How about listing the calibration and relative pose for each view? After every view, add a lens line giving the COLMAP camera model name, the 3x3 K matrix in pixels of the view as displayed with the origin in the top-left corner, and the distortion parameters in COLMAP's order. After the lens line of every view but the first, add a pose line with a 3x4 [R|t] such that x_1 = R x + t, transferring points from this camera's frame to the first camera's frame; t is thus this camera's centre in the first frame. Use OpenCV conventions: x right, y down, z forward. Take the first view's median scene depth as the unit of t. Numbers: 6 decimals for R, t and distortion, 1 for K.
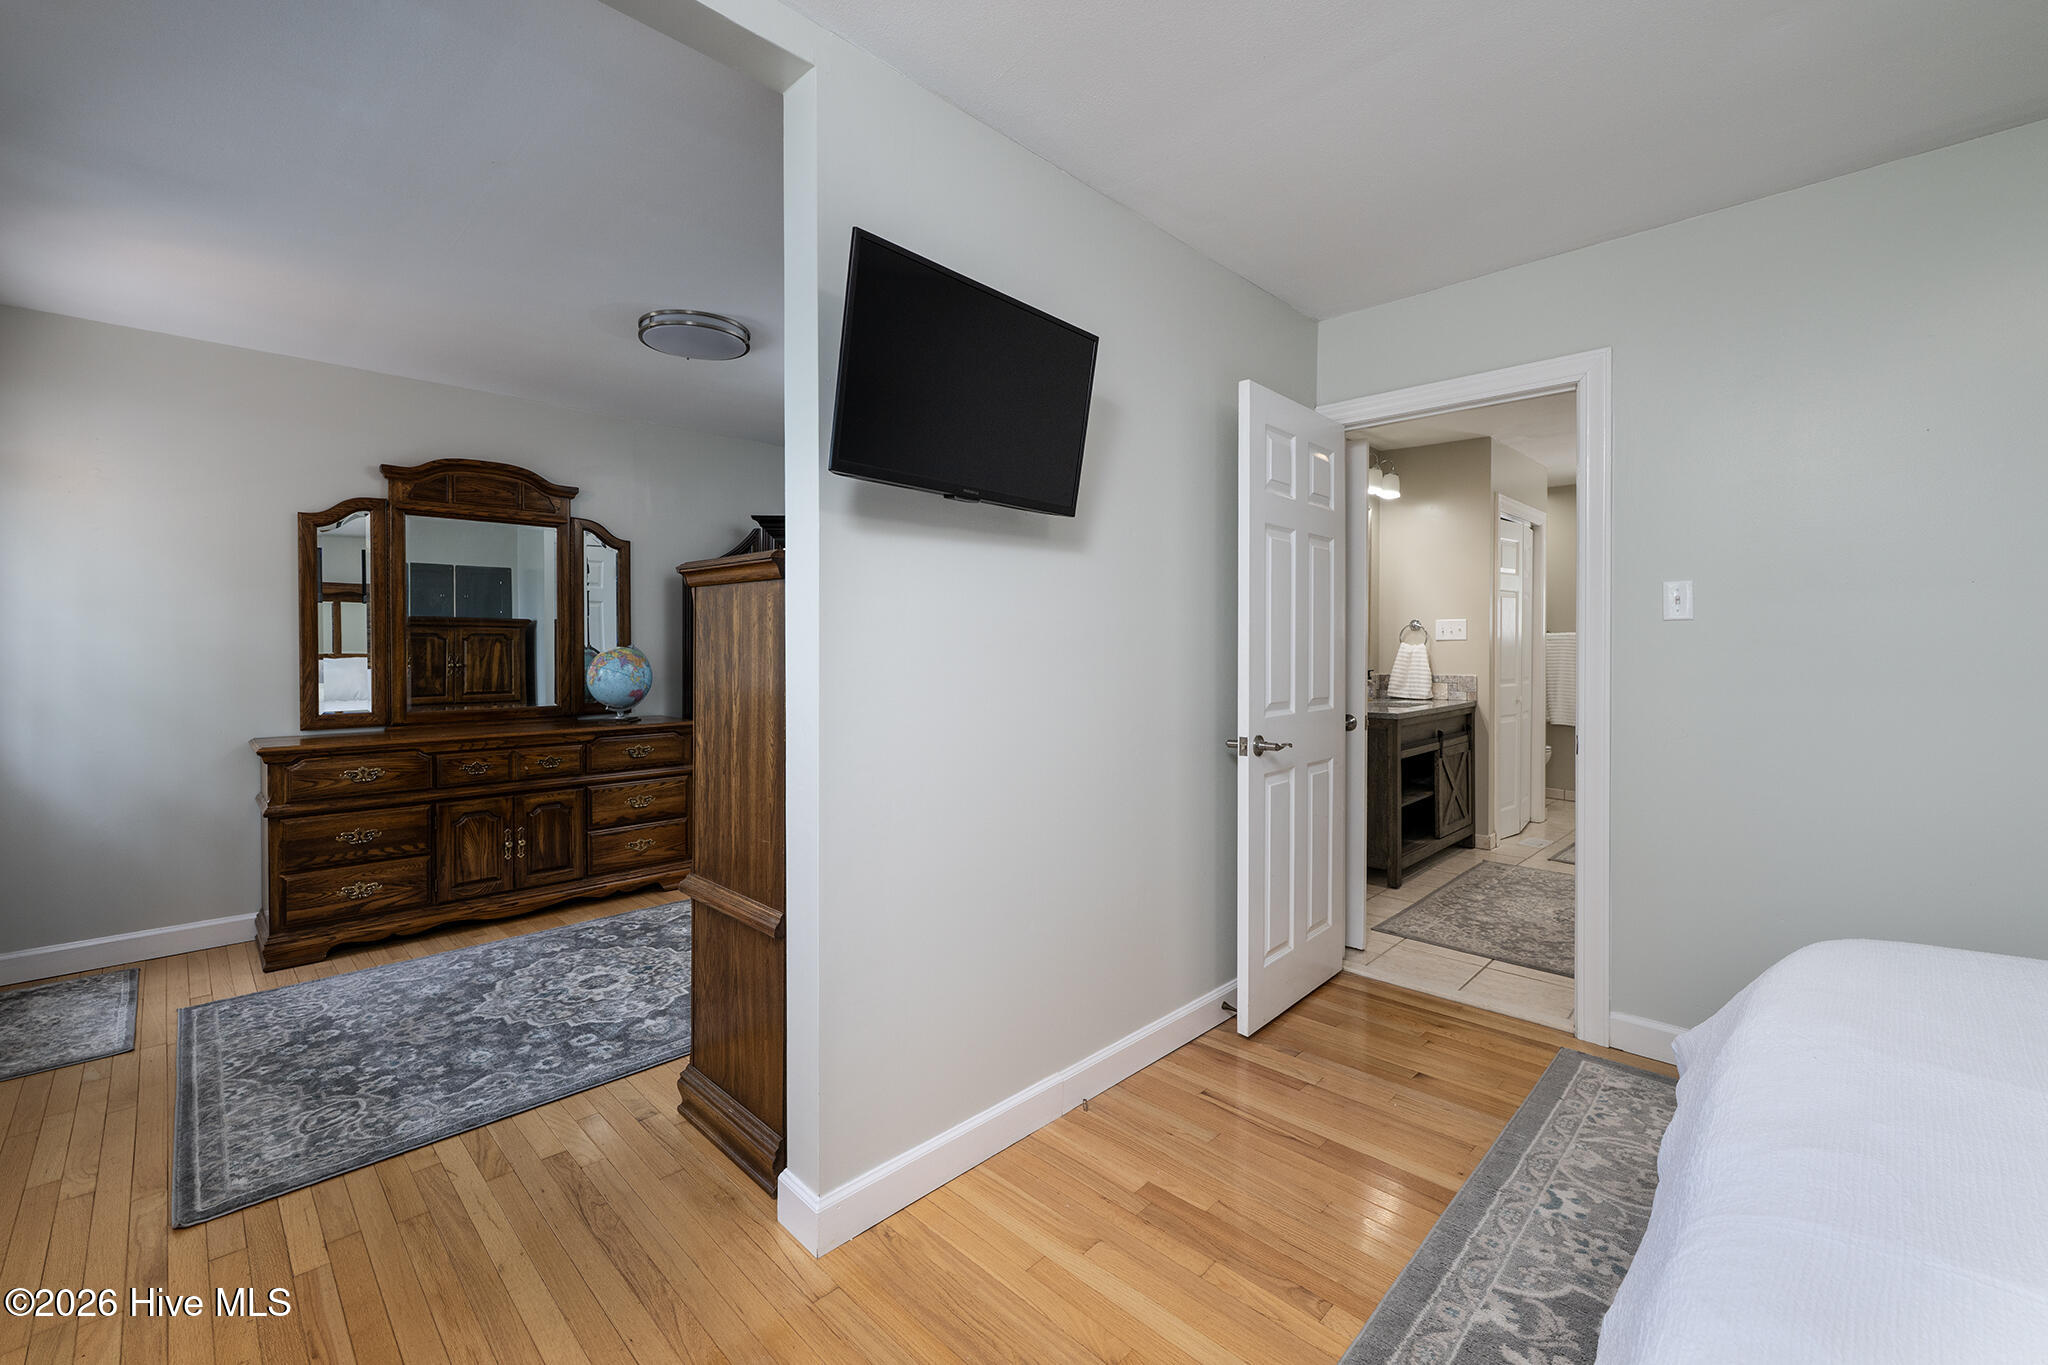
lens RADIAL K [[828.1, 0, 972.4], [0, 828.1, 658.1], [0, 0, 1]] dist [0.006375, -0.000629]
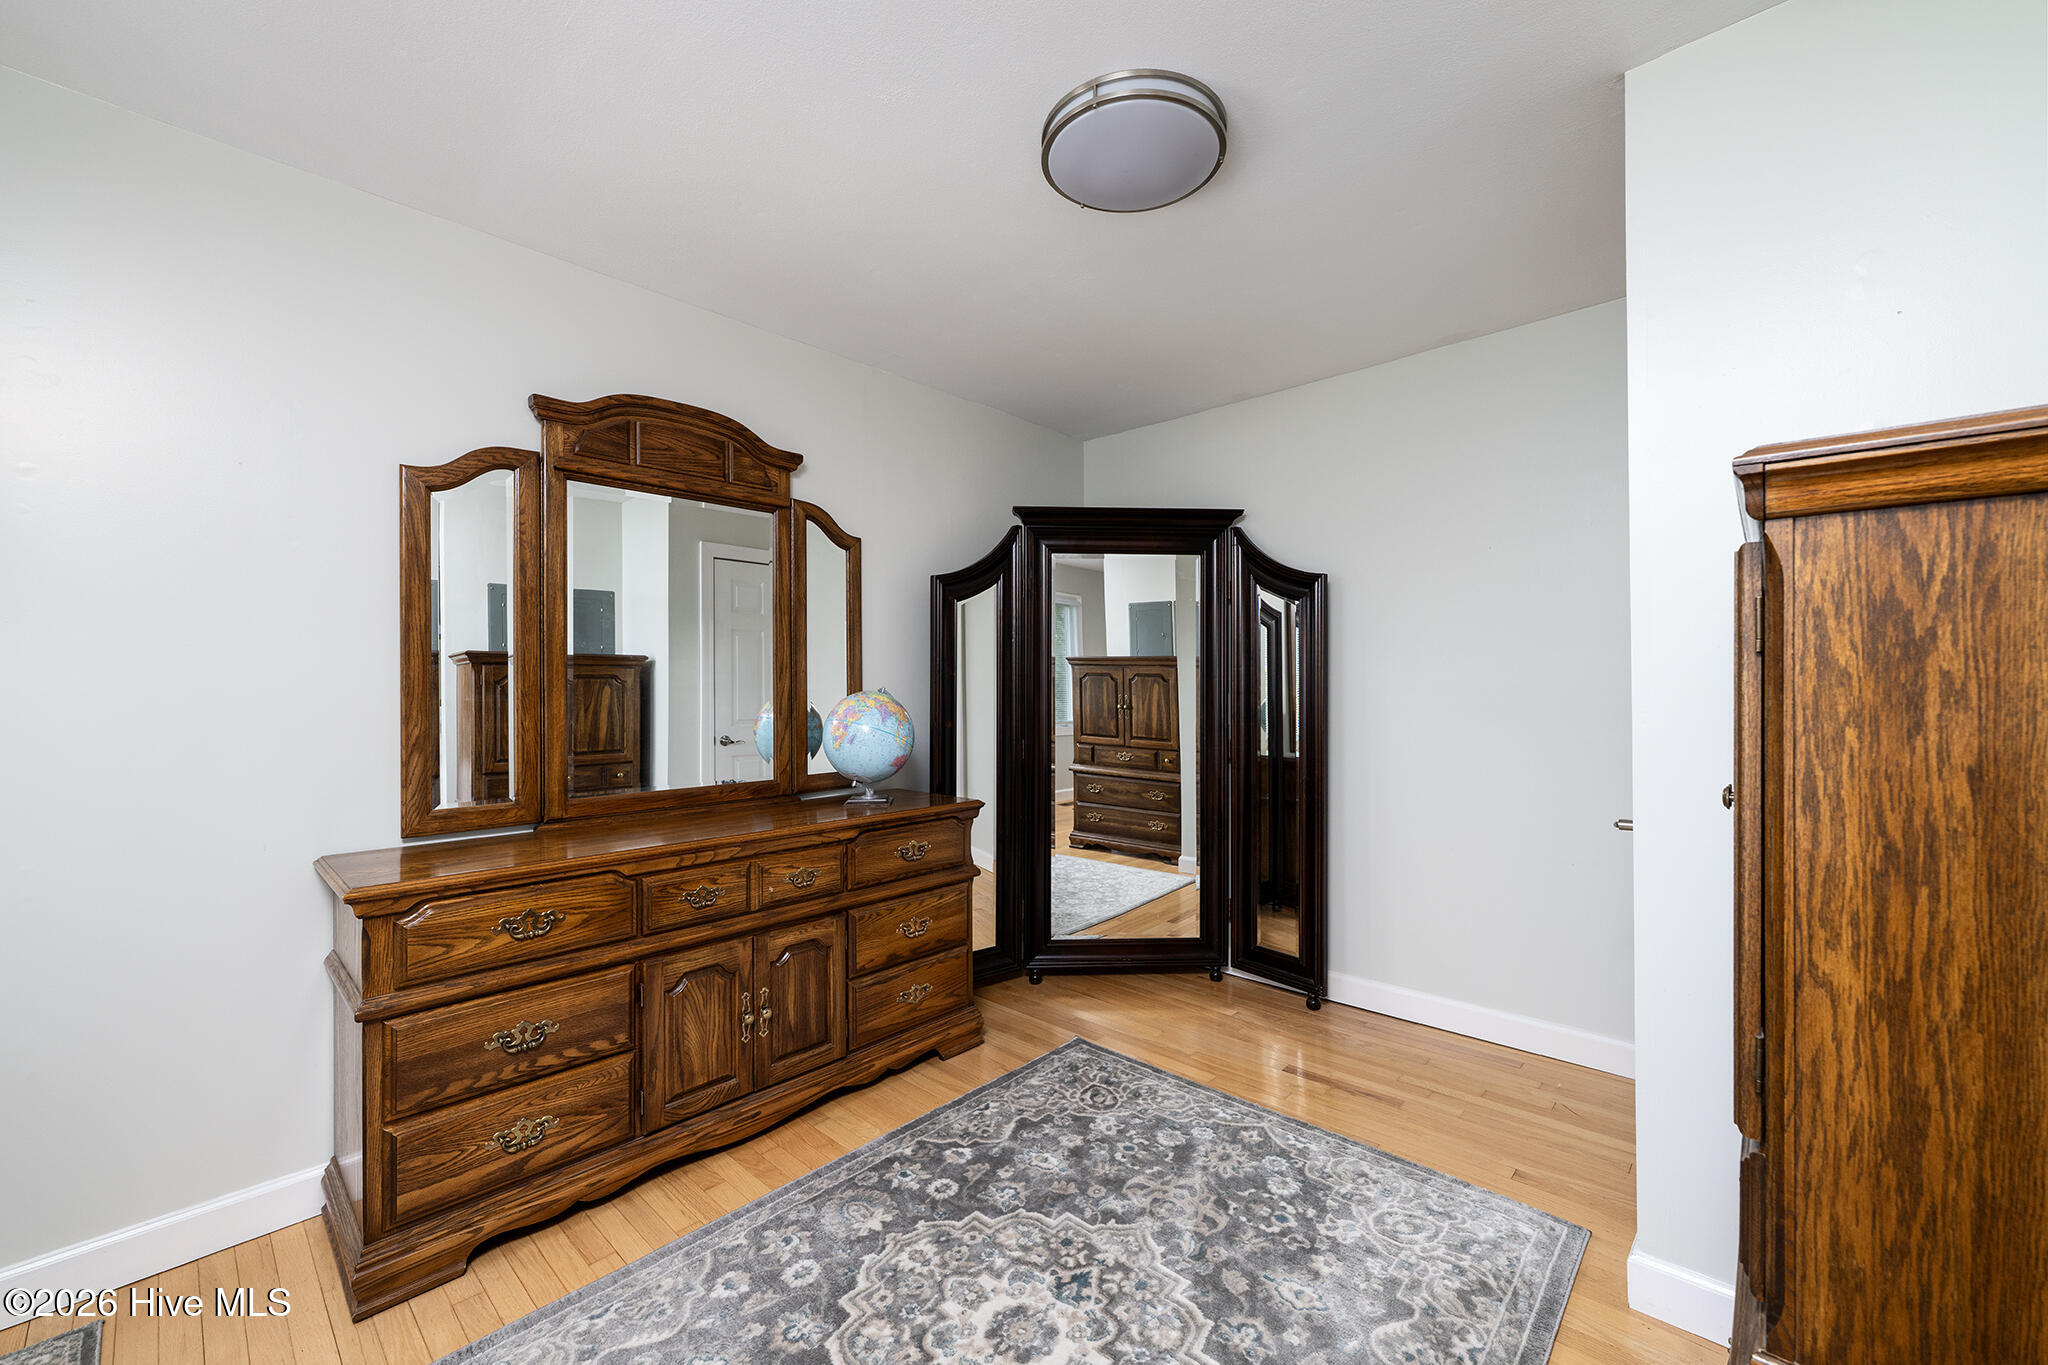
lens RADIAL K [[828.1, 0, 1037.3], [0, 828.1, 687.1], [0, 0, 1]] dist [0.006375, -0.000629]
pose [[0.998963, -0.005193, 0.045235, -0.386401], [0.005837, 0.999883, -0.014105, -0.008322], [-0.045157, 0.014354, 0.998877, 0.393712]]
